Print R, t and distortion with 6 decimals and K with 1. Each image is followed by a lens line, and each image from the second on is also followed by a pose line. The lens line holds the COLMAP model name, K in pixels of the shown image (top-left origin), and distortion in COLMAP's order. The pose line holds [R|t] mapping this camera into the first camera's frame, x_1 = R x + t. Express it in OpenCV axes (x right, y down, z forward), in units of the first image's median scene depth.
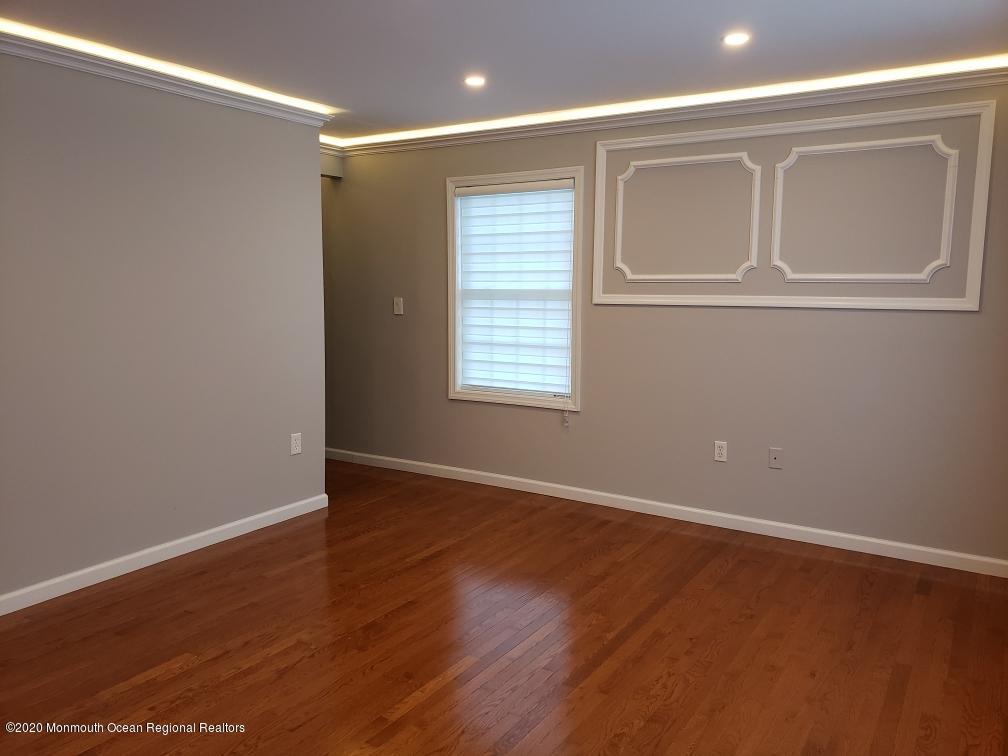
lens RADIAL K [[748.2, 0, 450.9], [0, 748.2, 375.0], [0, 0, 1]] dist [0.054270, -0.040795]
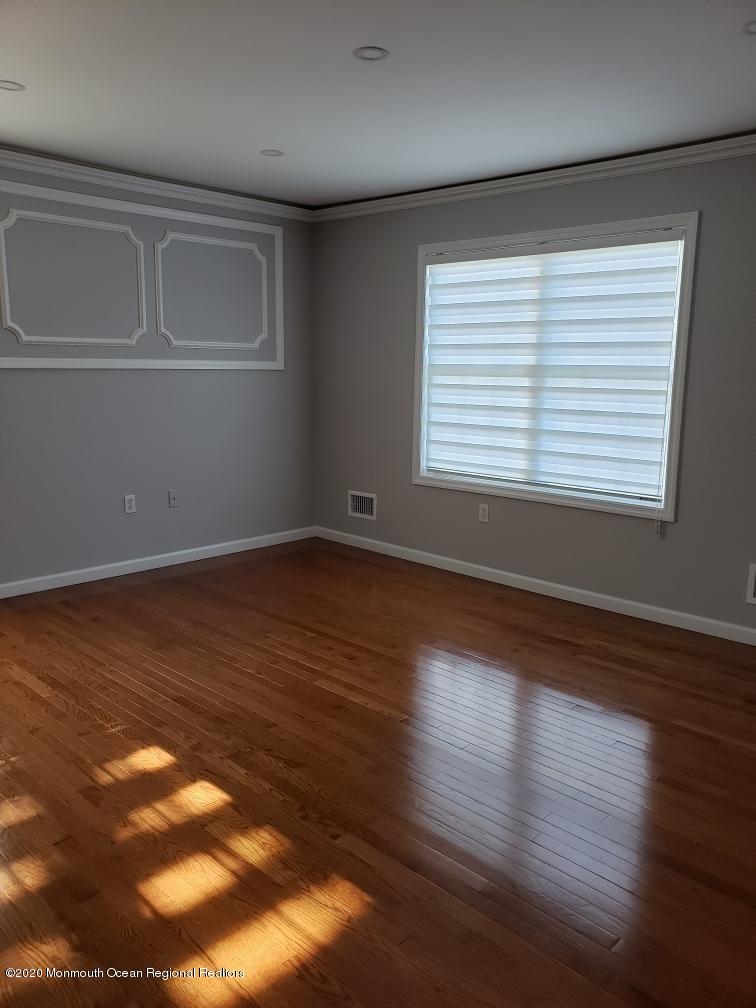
lens RADIAL K [[795.6, 0, 378.0], [0, 795.6, 504.0], [0, 0, 1]] dist [0.076579, -0.129086]
pose [[0.185081, -0.181450, 0.965827, -0.770874], [0.102156, 0.981034, 0.164730, -0.058739], [-0.977399, 0.068177, 0.200107, 0.463065]]
